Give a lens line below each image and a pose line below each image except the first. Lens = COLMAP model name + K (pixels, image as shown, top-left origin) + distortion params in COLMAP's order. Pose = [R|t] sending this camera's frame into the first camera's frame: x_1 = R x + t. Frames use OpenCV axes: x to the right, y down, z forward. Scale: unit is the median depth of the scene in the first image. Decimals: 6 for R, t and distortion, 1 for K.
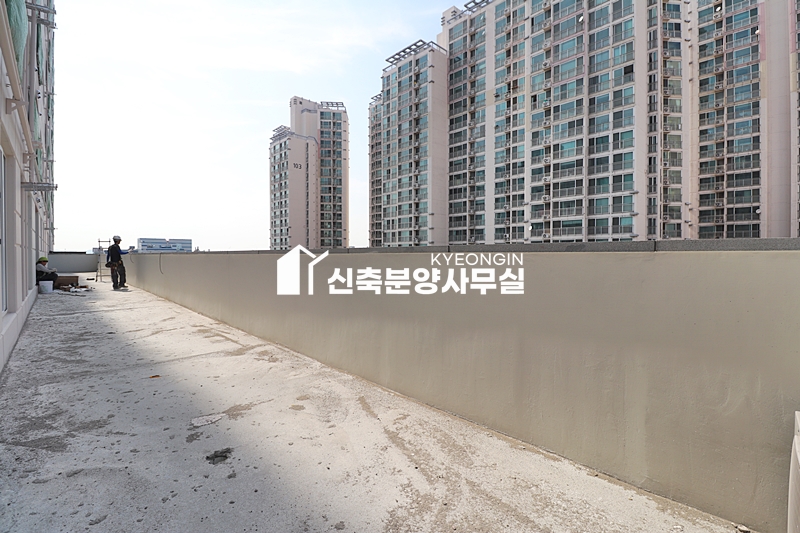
lens RADIAL K [[369.4, 0, 400.5], [0, 369.4, 262.5], [0, 0, 1]] dist [-0.008498, -0.008638]
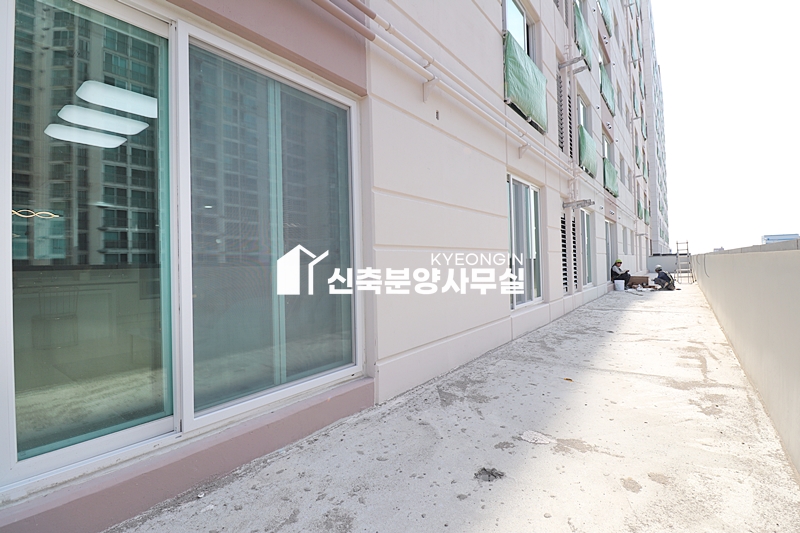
lens RADIAL K [[369.4, 0, 400.9], [0, 369.4, 263.2], [0, 0, 1]] dist [-0.008498, -0.008638]
pose [[0.164395, -0.005755, -0.986378, 0.312608], [0.004442, 0.999977, -0.005094, -0.000985], [0.986385, -0.003545, 0.164417, 0.509816]]
